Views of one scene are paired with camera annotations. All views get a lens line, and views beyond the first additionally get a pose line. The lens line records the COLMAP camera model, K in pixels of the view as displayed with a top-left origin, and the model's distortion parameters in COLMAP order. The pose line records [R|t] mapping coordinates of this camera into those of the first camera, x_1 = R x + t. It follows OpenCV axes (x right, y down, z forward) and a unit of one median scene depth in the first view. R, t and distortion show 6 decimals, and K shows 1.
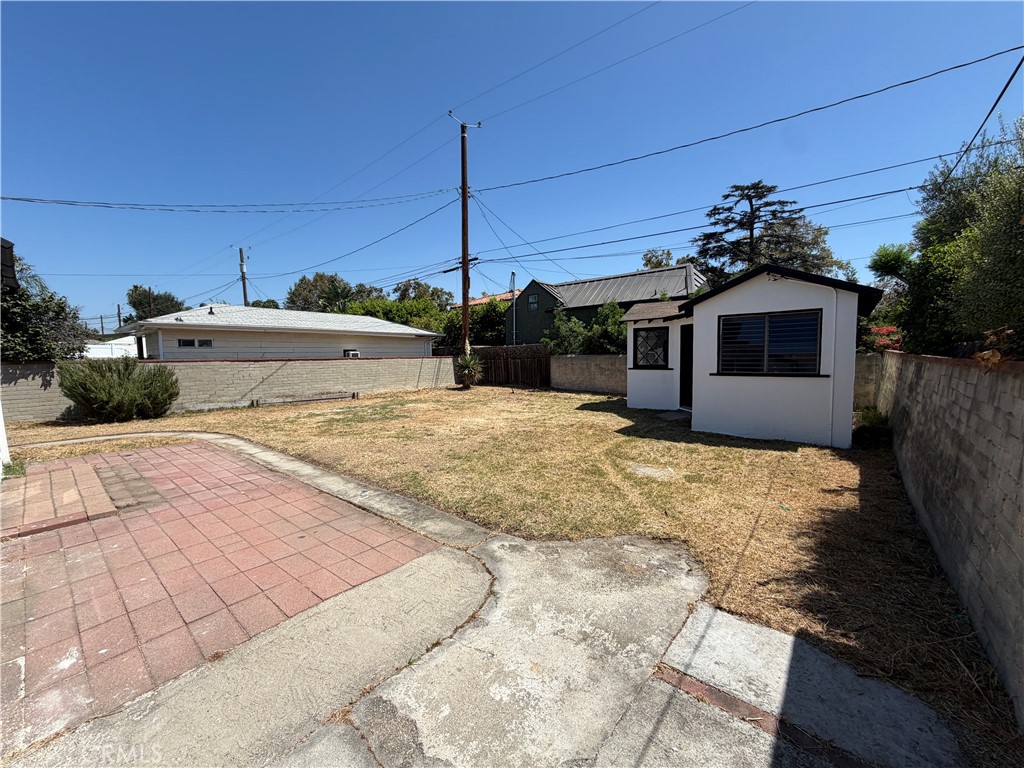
lens RADIAL K [[406.7, 0, 506.7], [0, 406.7, 382.7], [0, 0, 1]] dist [-0.000052, -0.000207]
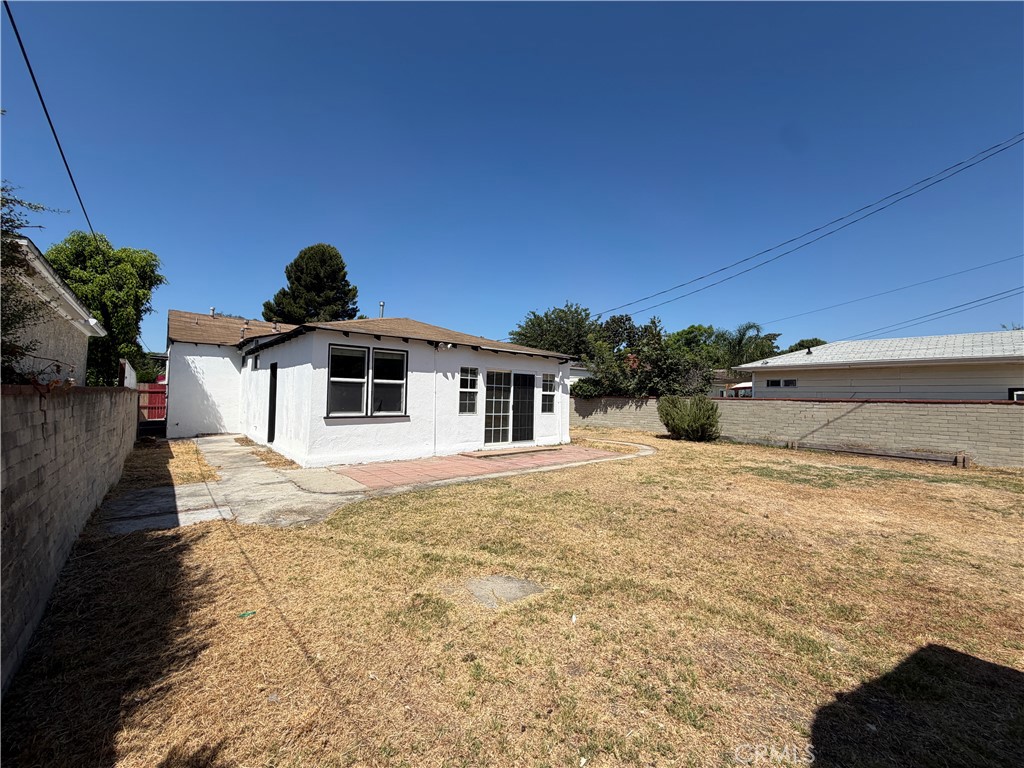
lens RADIAL K [[406.7, 0, 511.1], [0, 406.7, 382.2], [0, 0, 1]] dist [-0.000052, -0.000207]
pose [[-0.158064, -0.023719, -0.987144, 0.301983], [-0.081706, 0.996597, -0.010864, -0.022564], [0.984043, 0.078939, -0.159464, 0.354704]]
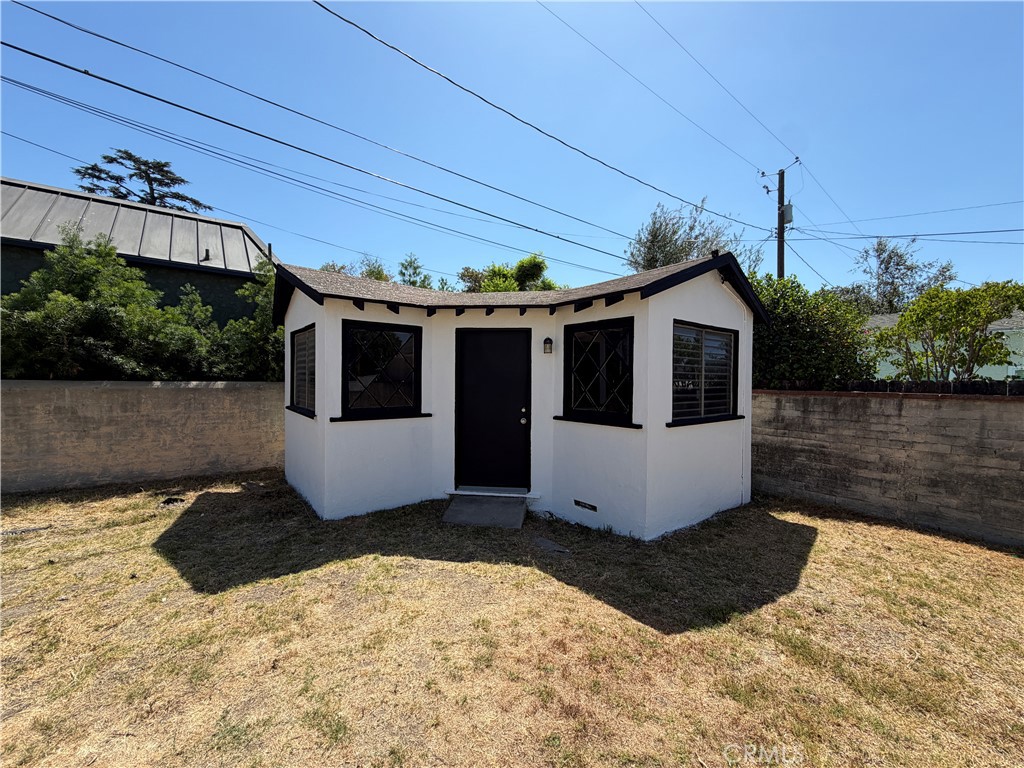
lens RADIAL K [[406.7, 0, 509.6], [0, 406.7, 384.5], [0, 0, 1]] dist [-0.000052, -0.000207]
pose [[0.204912, 0.007148, 0.978754, -0.033044], [0.053283, 0.998409, -0.018447, -0.035555], [-0.977329, 0.055931, 0.204205, 0.511899]]
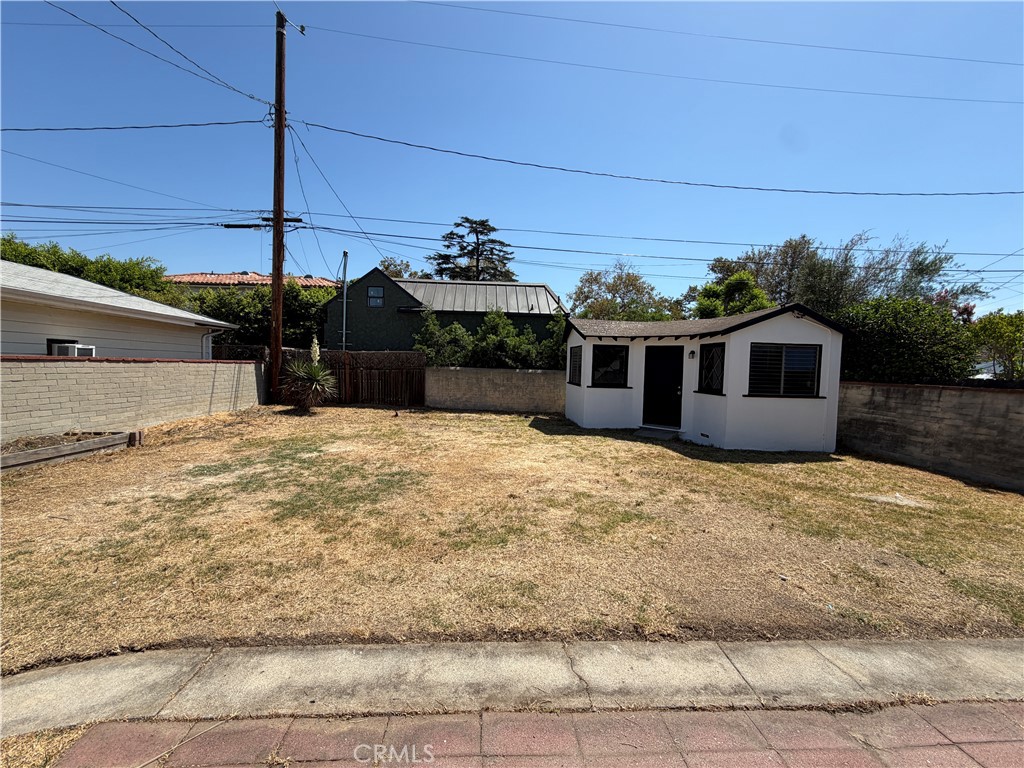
lens RADIAL K [[406.7, 0, 508.9], [0, 406.7, 384.3], [0, 0, 1]] dist [-0.000052, -0.000207]
pose [[0.721865, 0.004700, 0.692018, -0.330406], [0.007736, 0.999860, -0.014859, -0.018708], [-0.691991, 0.016080, 0.721727, 0.303659]]
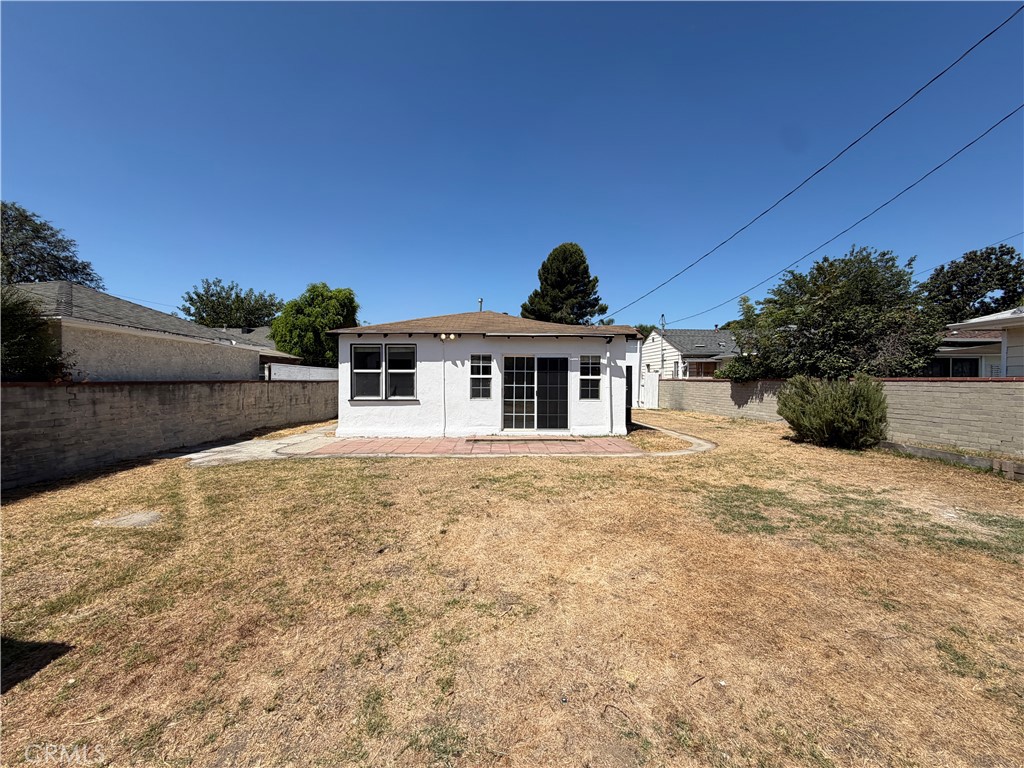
lens RADIAL K [[406.7, 0, 506.2], [0, 406.7, 384.0], [0, 0, 1]] dist [-0.000052, -0.000207]
pose [[-0.746816, 0.021101, -0.664695, 0.108371], [-0.034992, 0.996865, 0.070960, -0.046092], [0.664109, 0.076253, -0.743737, 0.685218]]
